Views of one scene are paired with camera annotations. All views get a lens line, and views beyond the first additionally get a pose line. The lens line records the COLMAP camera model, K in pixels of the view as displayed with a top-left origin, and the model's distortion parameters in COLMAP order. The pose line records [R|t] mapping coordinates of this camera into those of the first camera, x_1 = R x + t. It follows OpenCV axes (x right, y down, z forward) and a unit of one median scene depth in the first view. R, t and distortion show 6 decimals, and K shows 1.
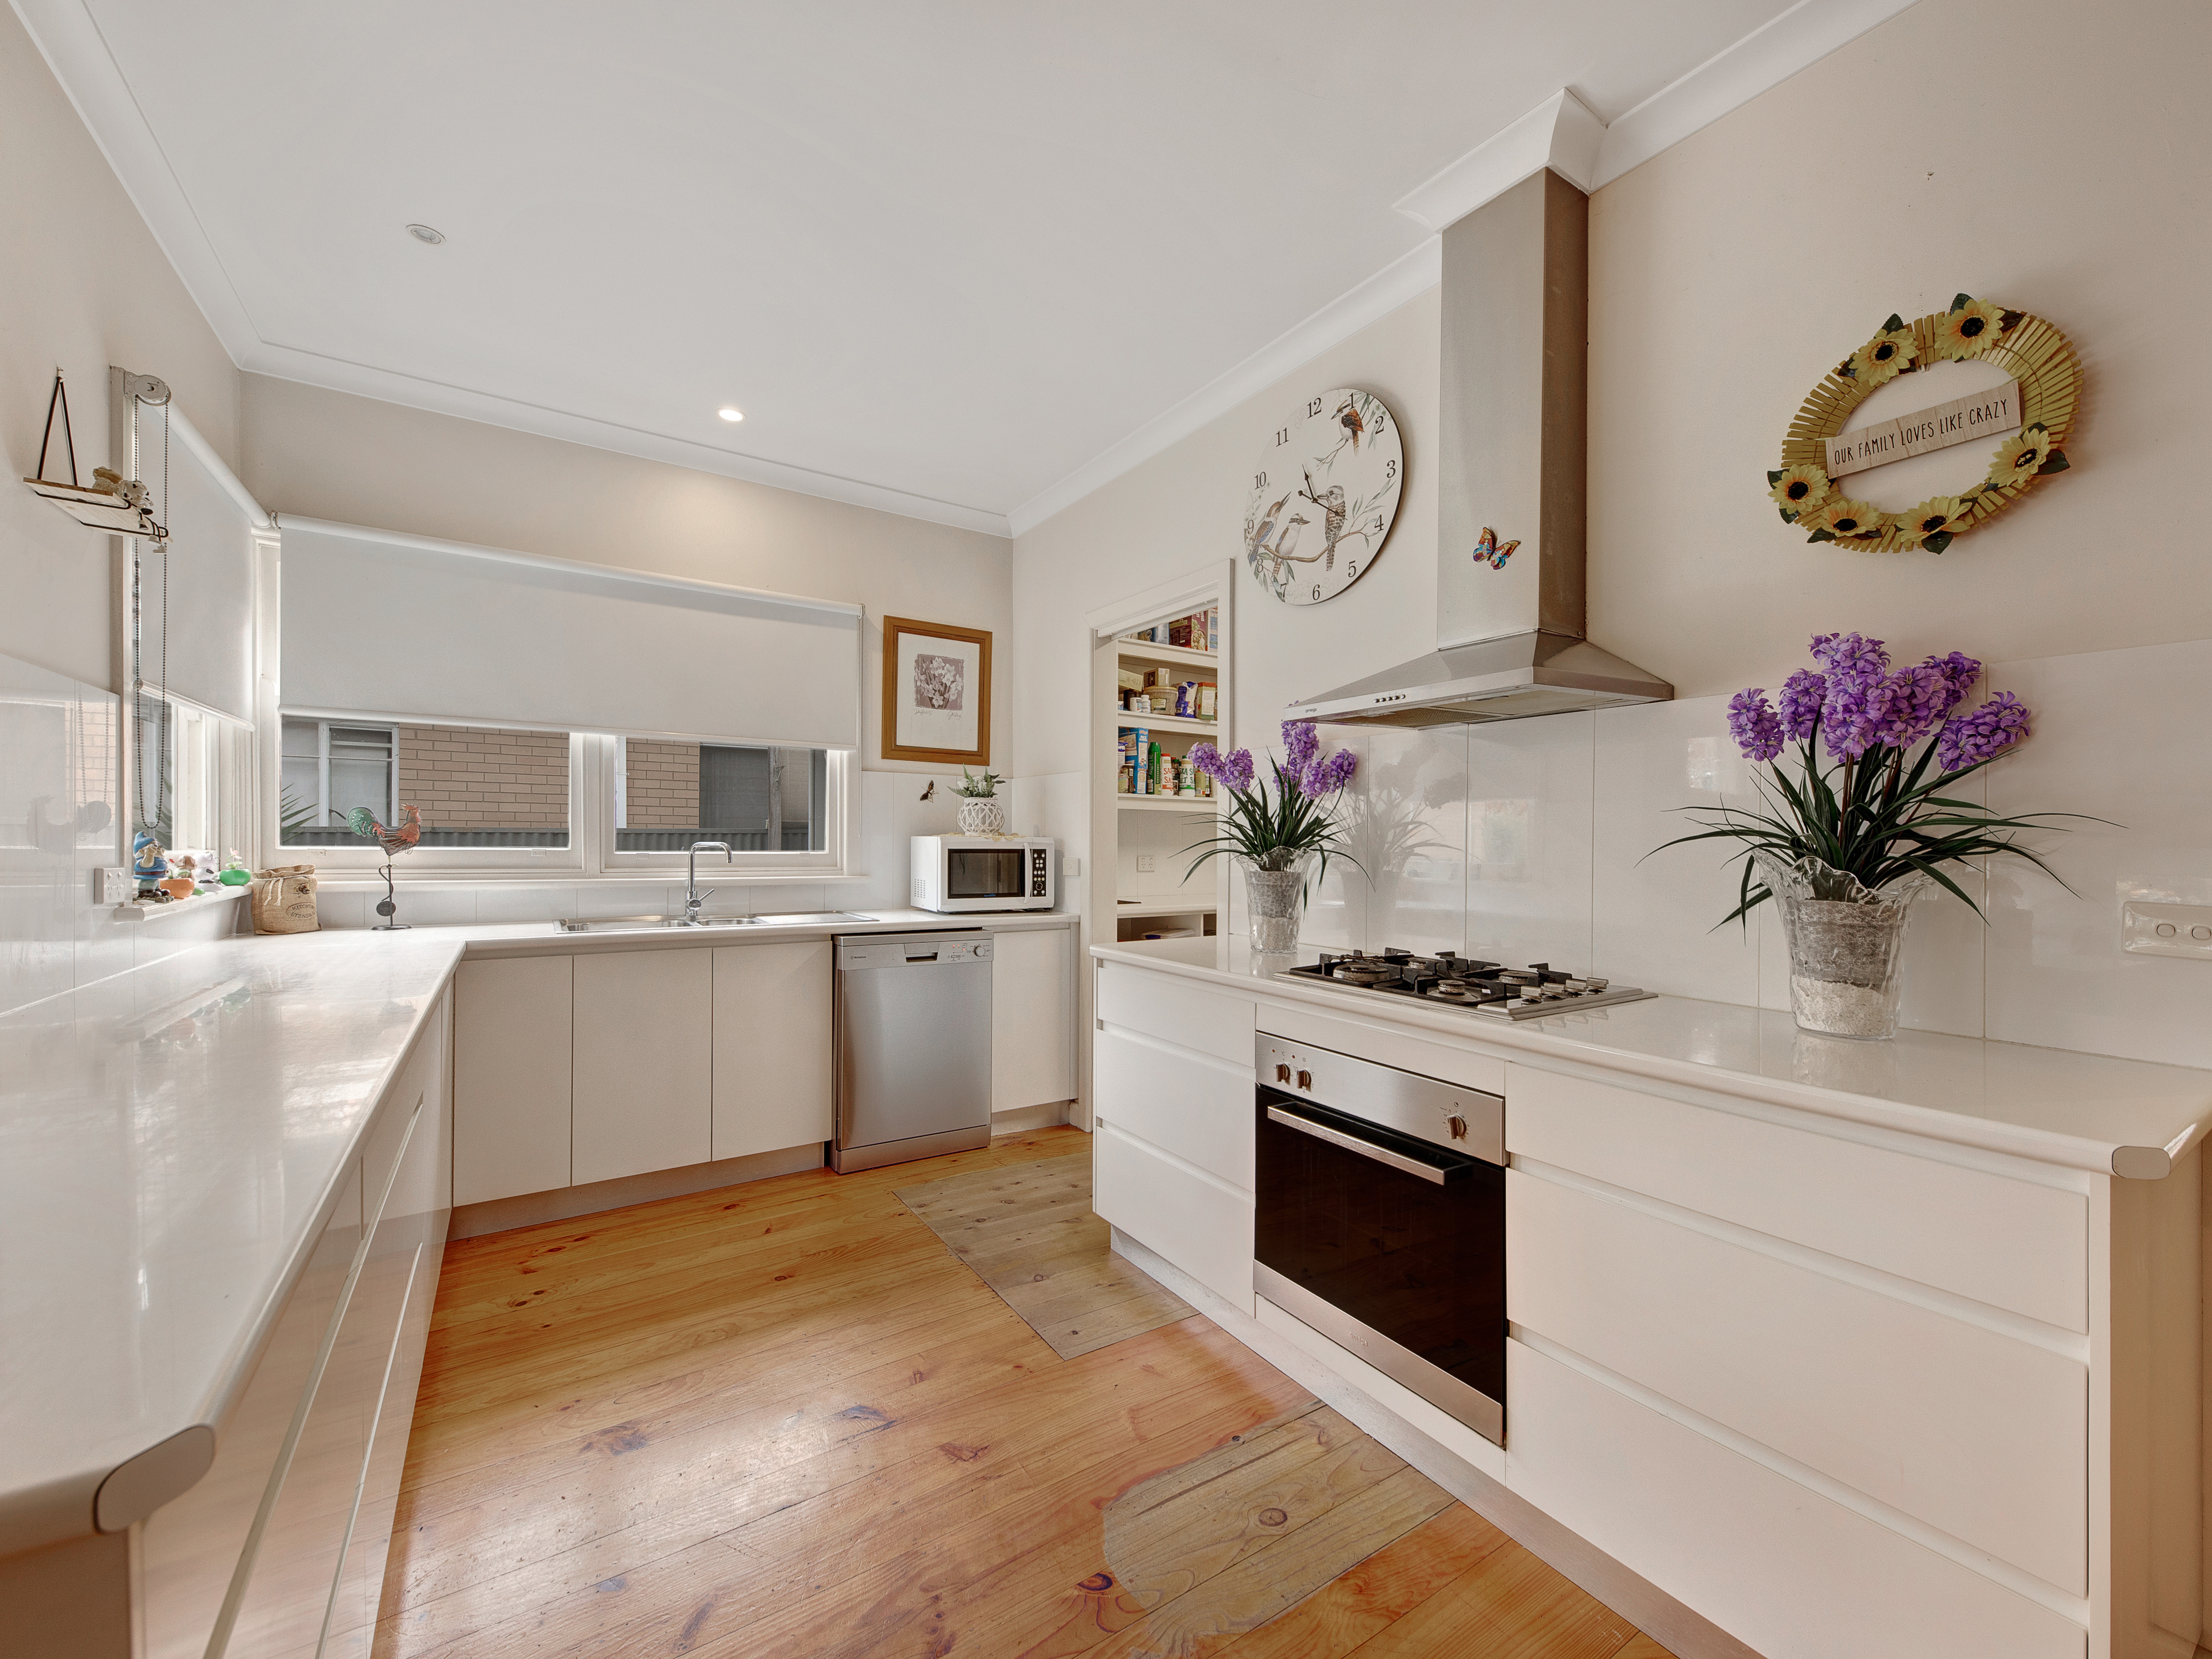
lens RADIAL K [[760.4, 0, 1106.0], [0, 760.4, 829.5], [0, 0, 1]] dist [-0.000288, -0.000148]
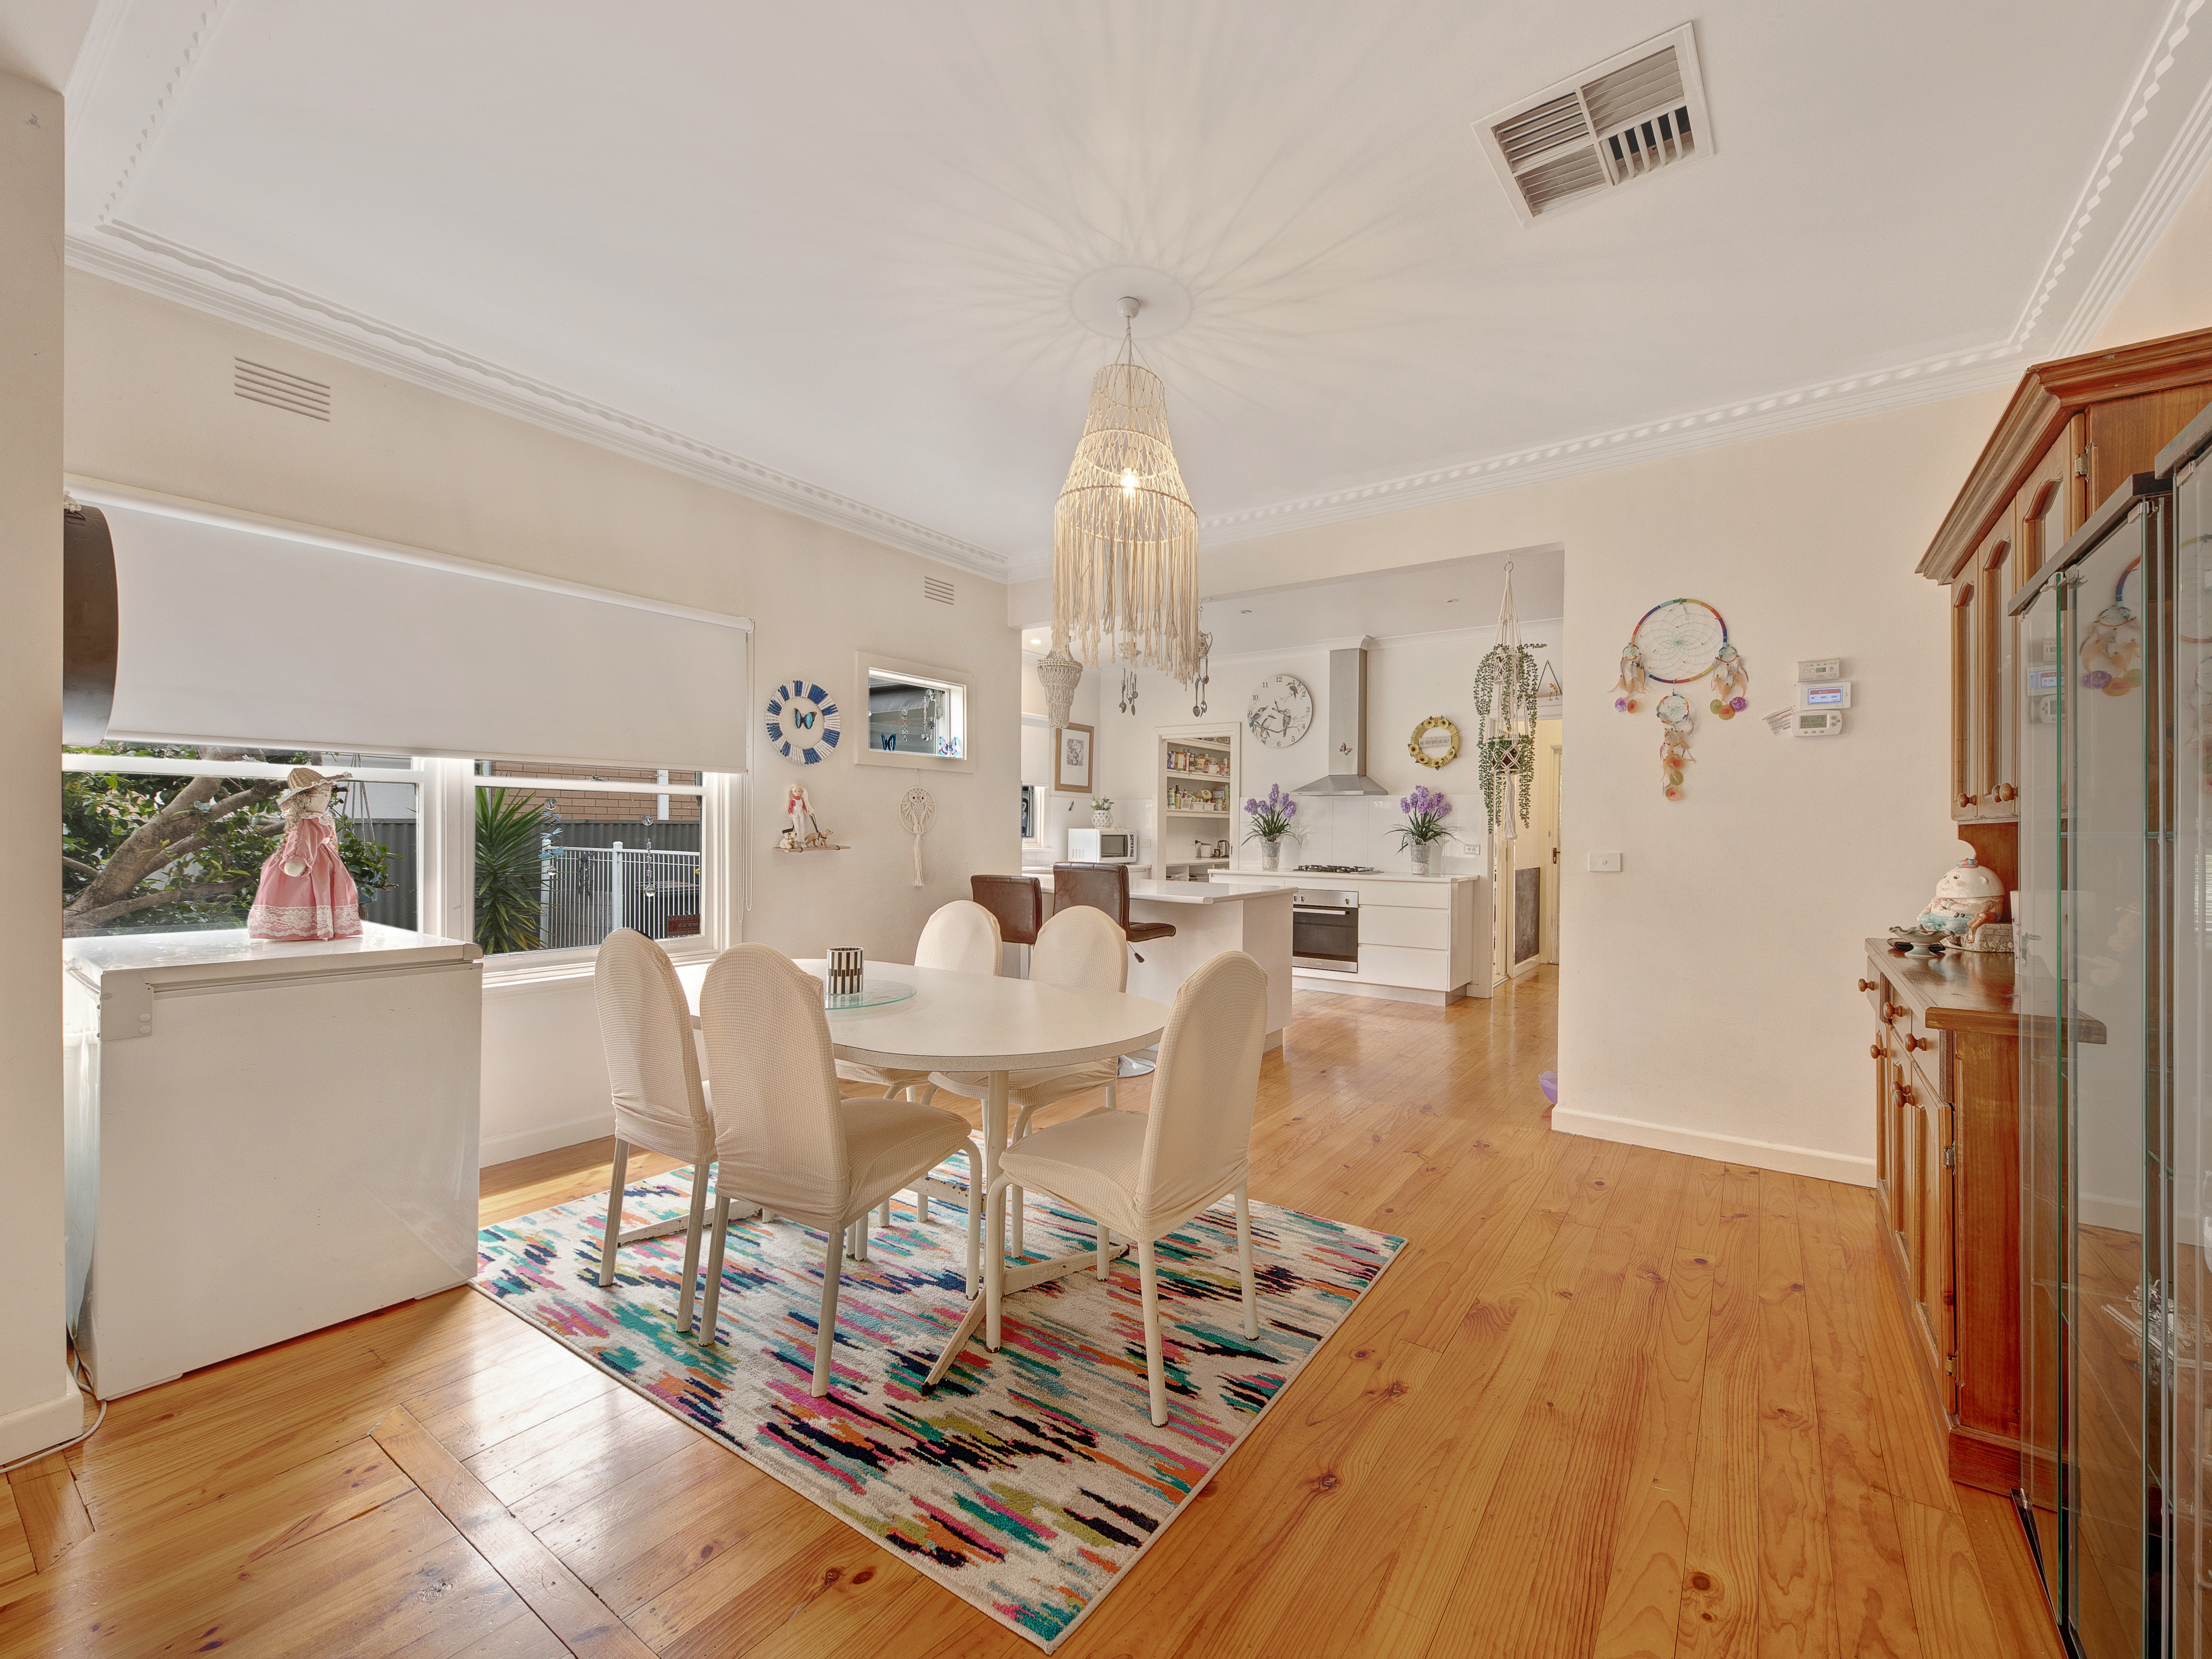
lens RADIAL K [[760.4, 0, 1106.0], [0, 760.4, 829.5], [0, 0, 1]] dist [-0.000288, -0.000148]
pose [[0.936550, -0.000840, 0.350532, -1.341783], [-0.006313, 0.999794, 0.019264, -0.042595], [-0.350476, -0.020255, 0.936353, -1.461710]]
